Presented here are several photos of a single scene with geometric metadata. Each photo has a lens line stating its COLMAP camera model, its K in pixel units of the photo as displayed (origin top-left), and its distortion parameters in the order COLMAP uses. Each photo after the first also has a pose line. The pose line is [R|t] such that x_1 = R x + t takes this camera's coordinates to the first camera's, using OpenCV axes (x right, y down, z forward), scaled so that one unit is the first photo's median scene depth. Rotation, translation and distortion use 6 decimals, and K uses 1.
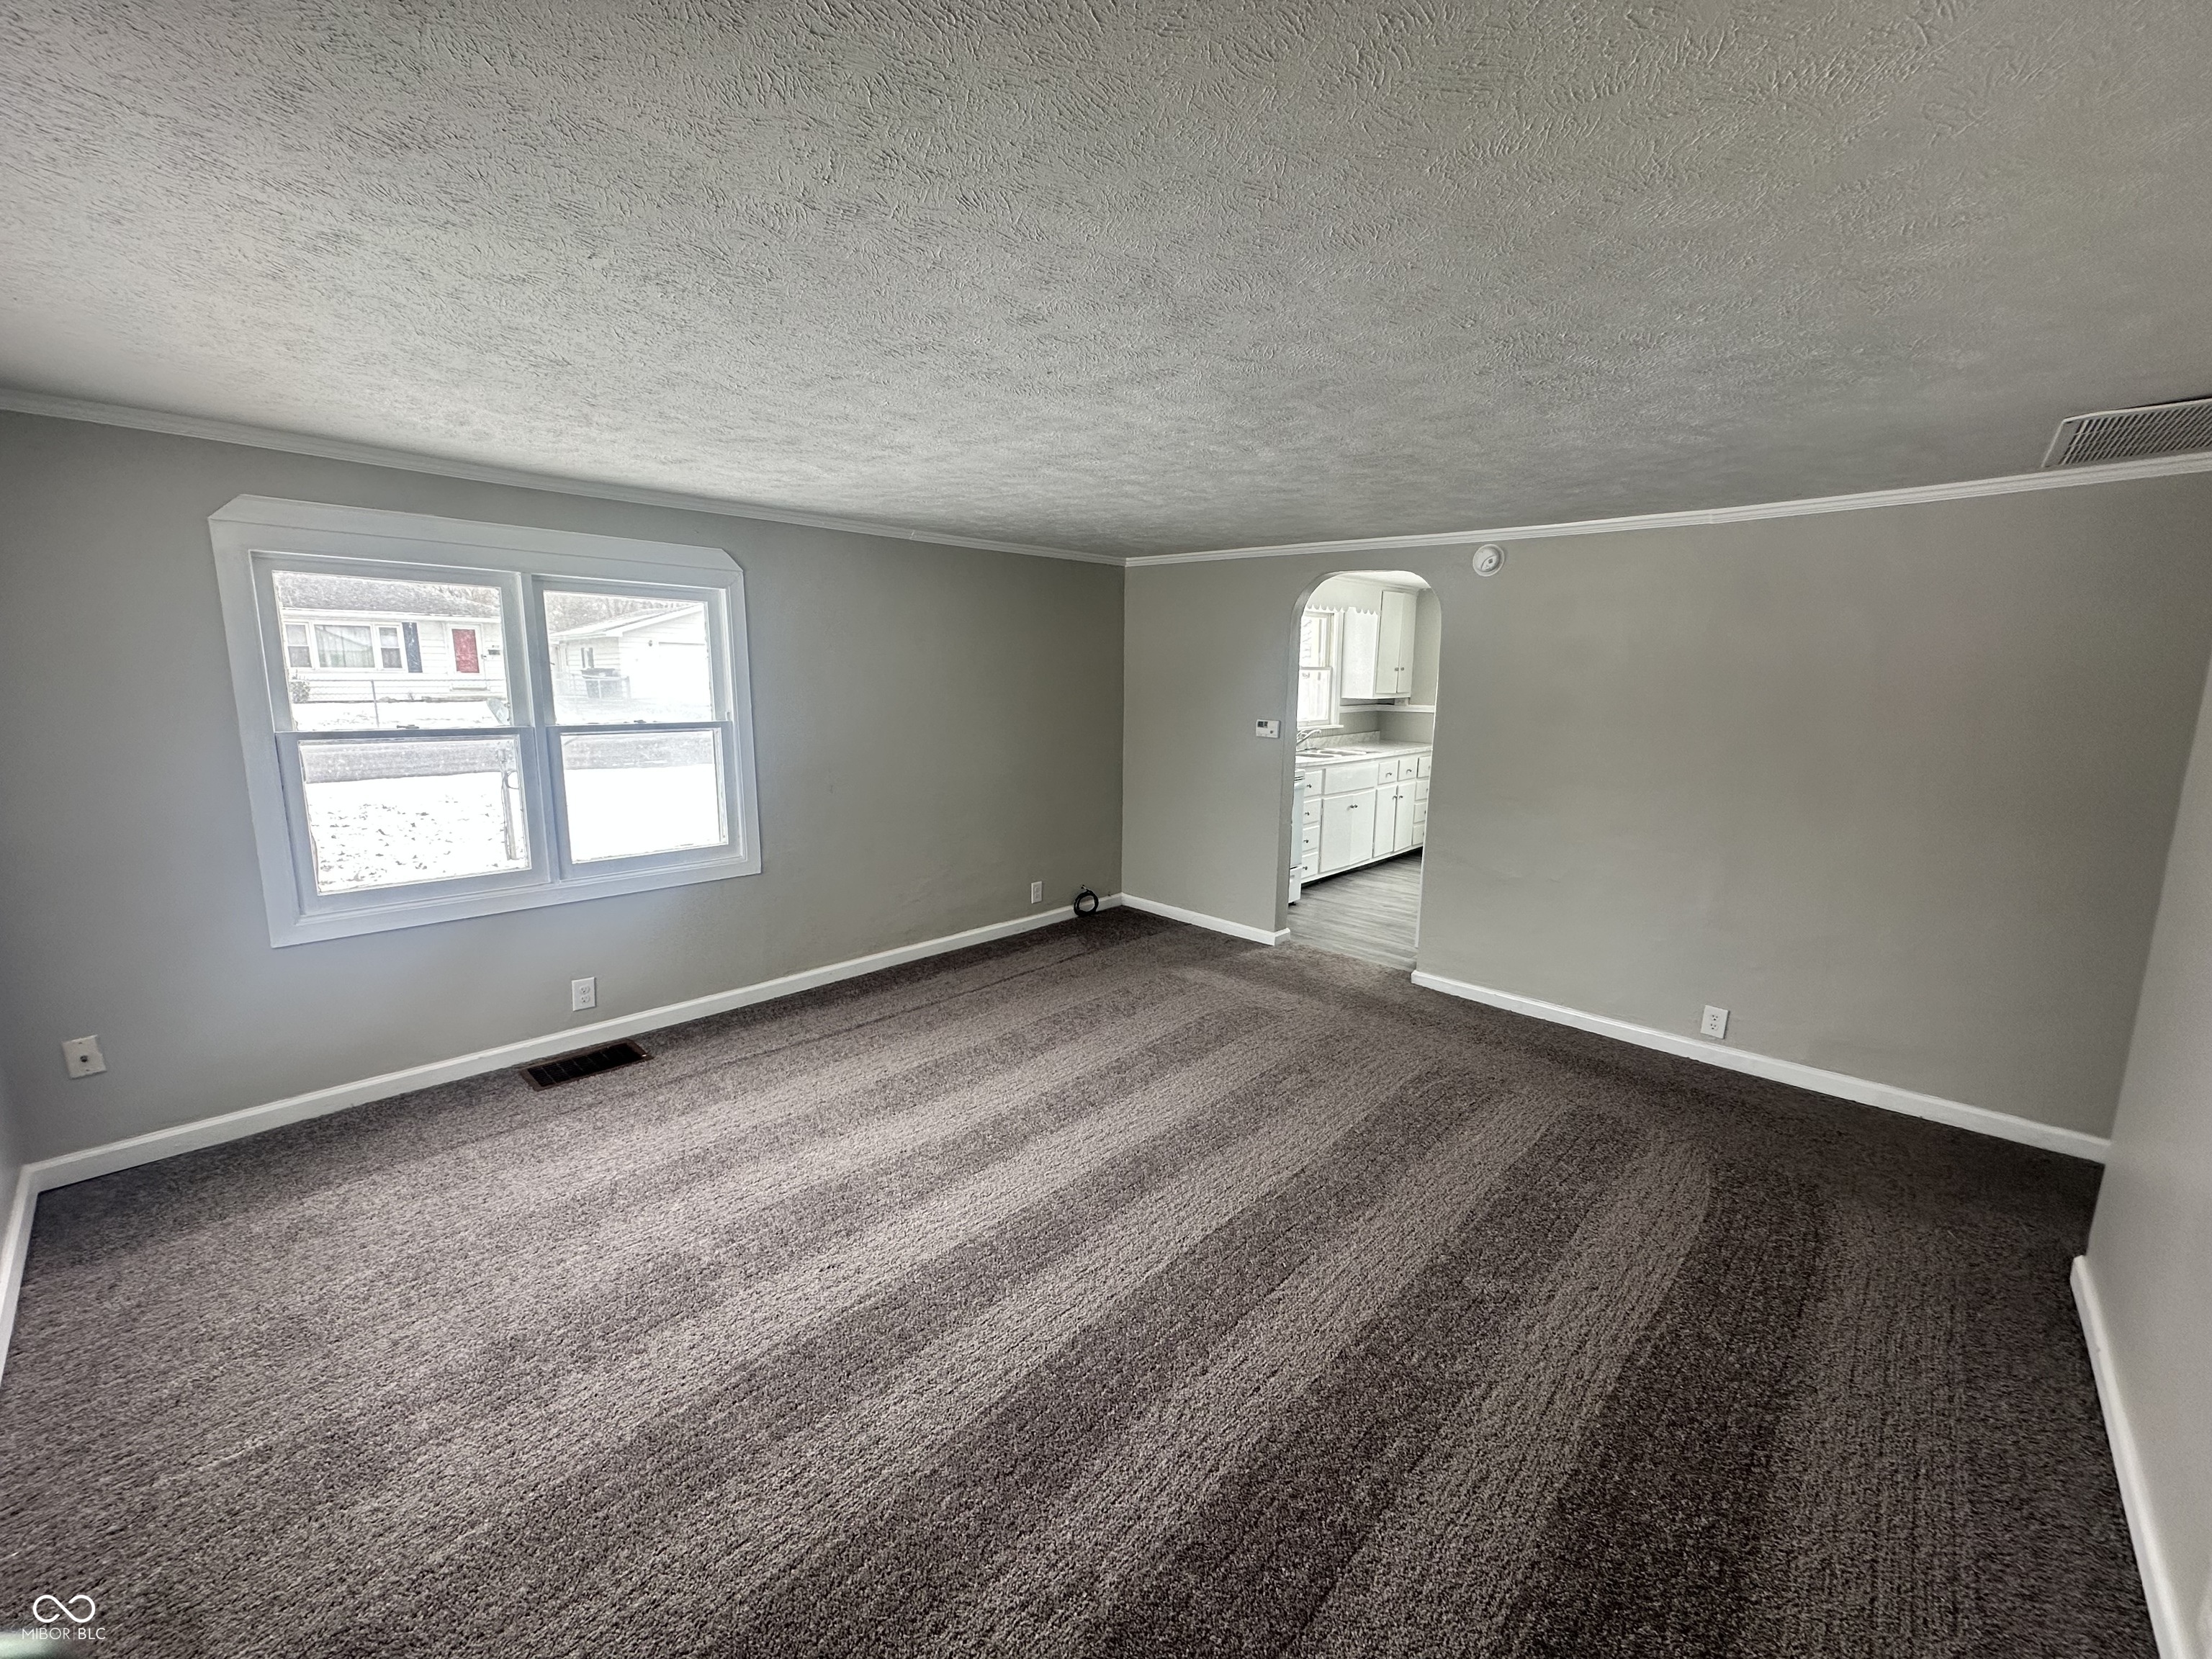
lens RADIAL K [[879.4, 0, 1106.3], [0, 879.4, 820.9], [0, 0, 1]] dist [-0.001435, 0.000184]
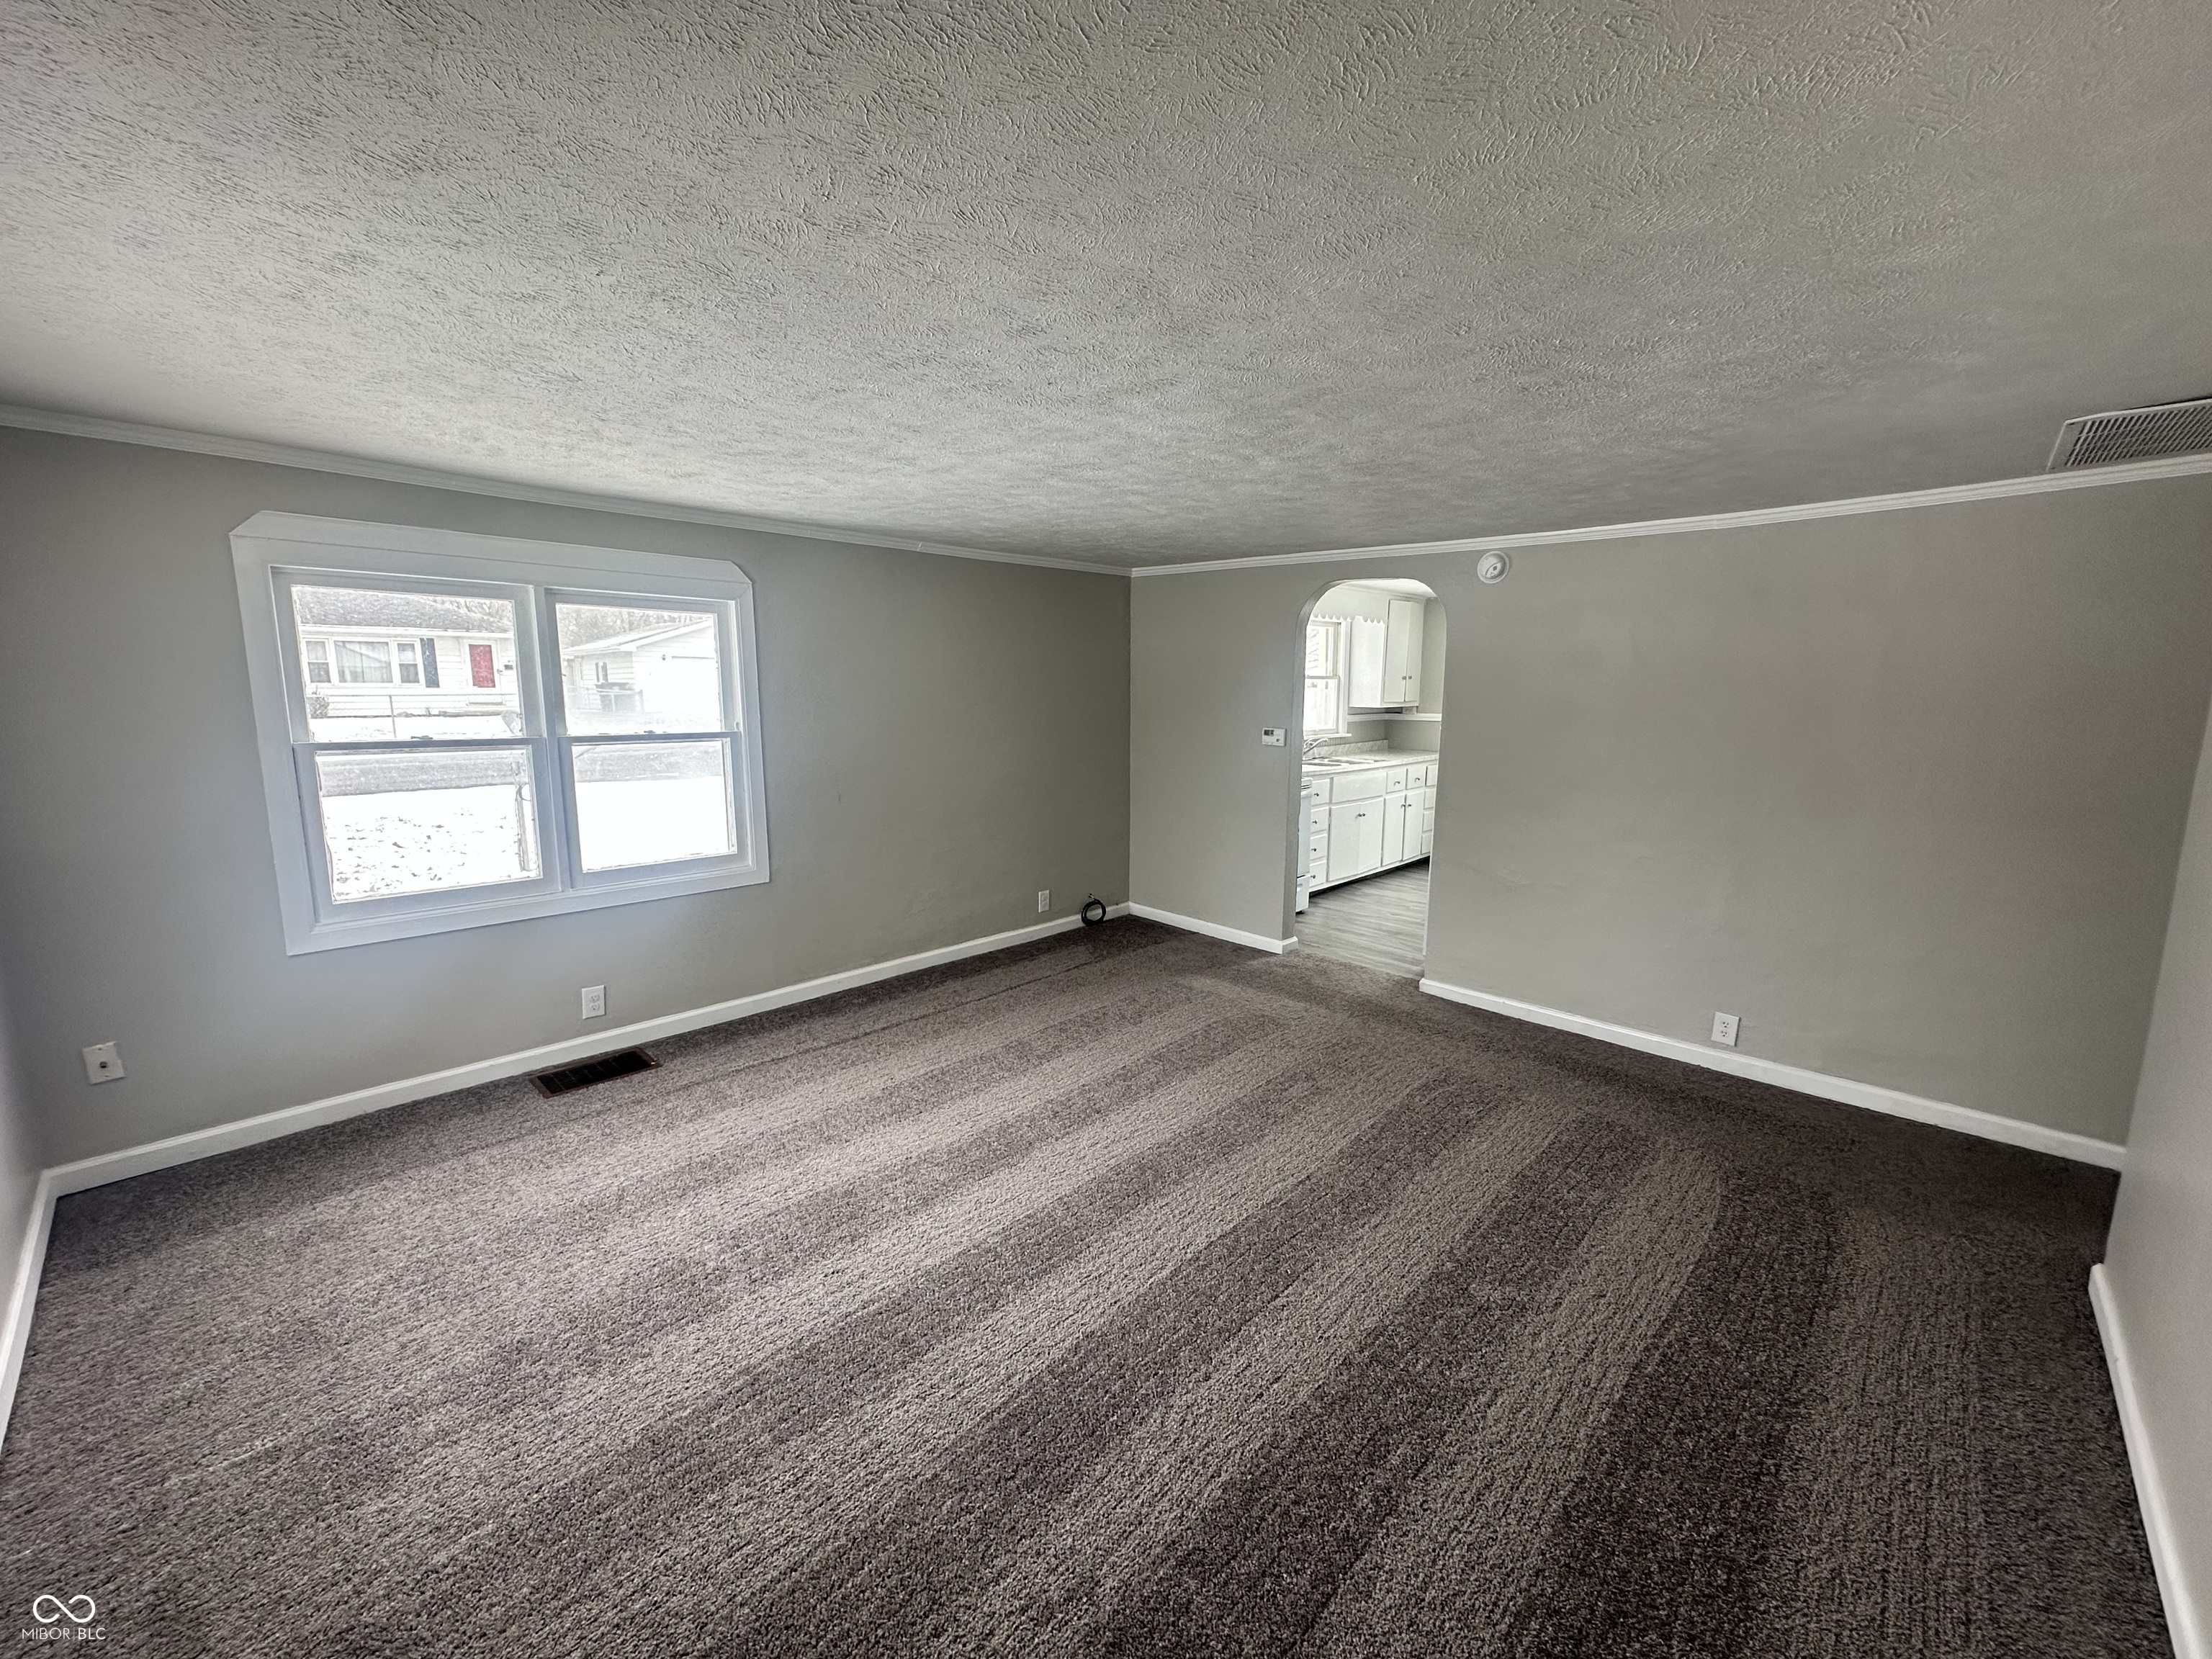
lens RADIAL K [[879.4, 0, 1106.3], [0, 879.4, 820.9], [0, 0, 1]] dist [-0.001435, 0.000184]
pose [[0.999921, -0.003563, -0.012062, 0.009232], [0.003404, 0.999907, -0.013226, 0.006622], [0.012108, 0.013184, 0.999840, -0.004989]]
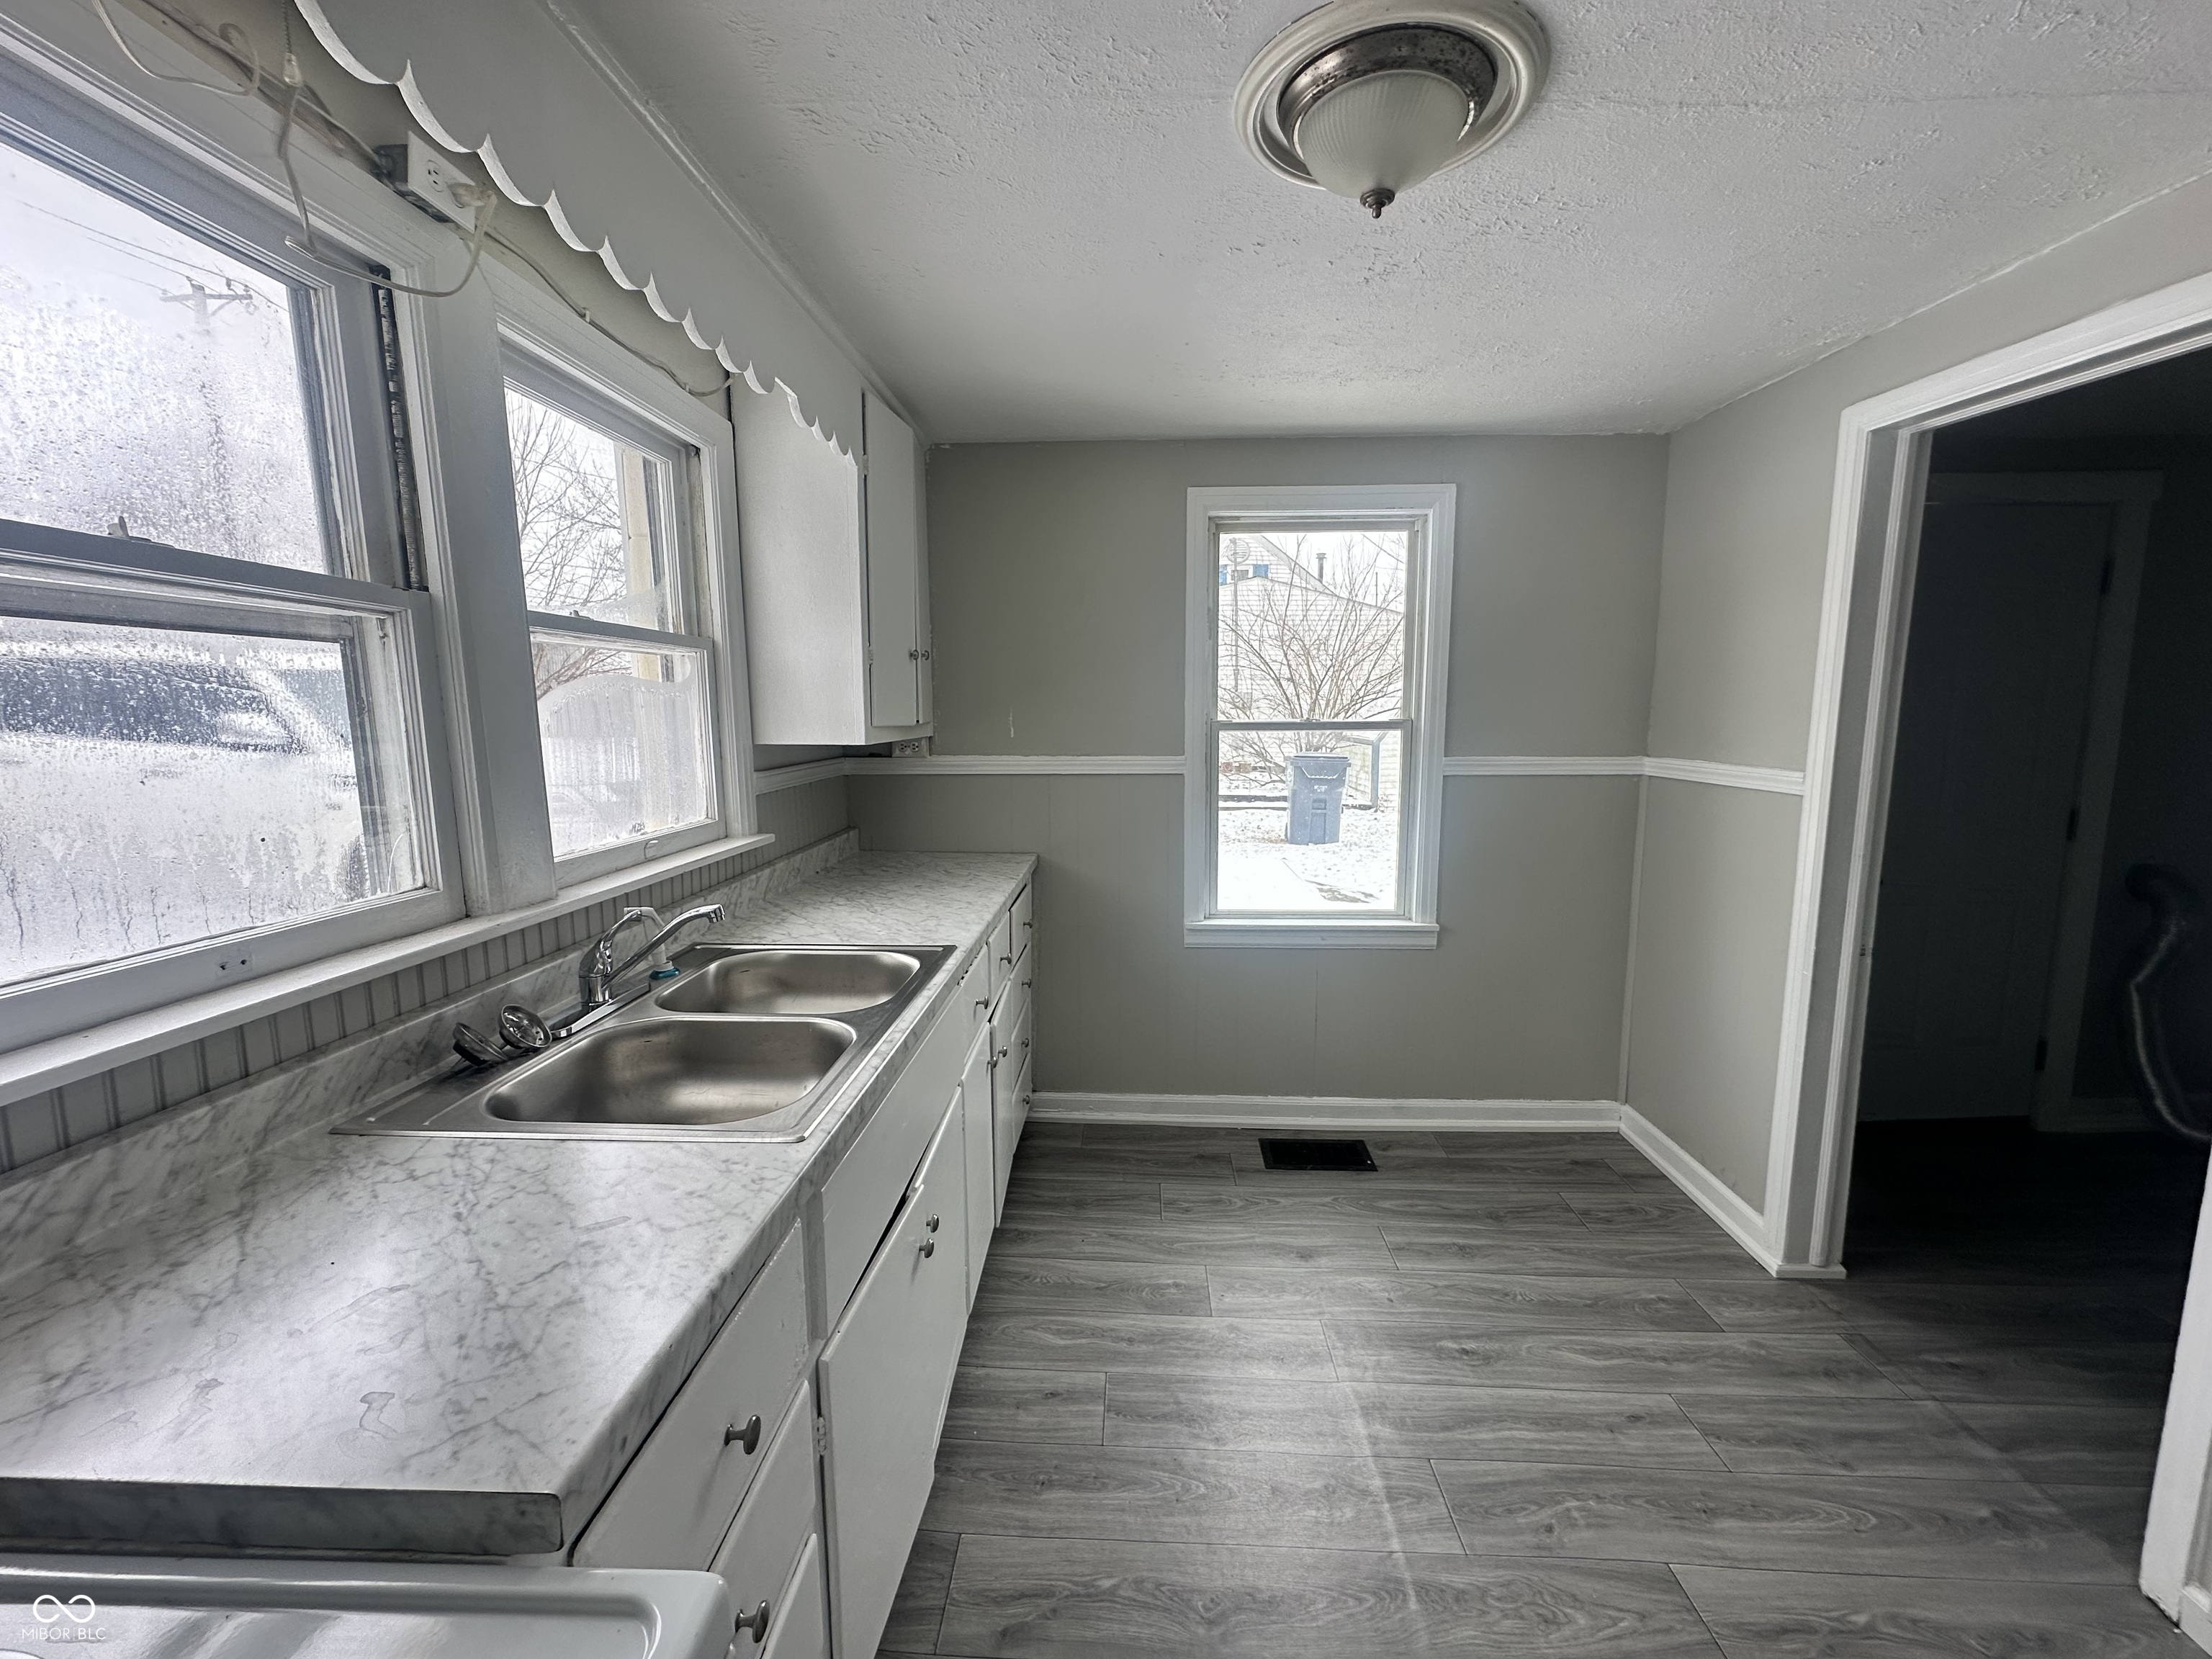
lens RADIAL K [[880.1, 0, 1106.0], [0, 880.1, 829.5], [0, 0, 1]] dist [-0.000596, 0.000774]
pose [[0.745388, -0.100556, 0.659004, 0.493061], [0.113720, 0.993248, 0.022931, -0.329134], [-0.656860, 0.057849, 0.751790, 2.200913]]
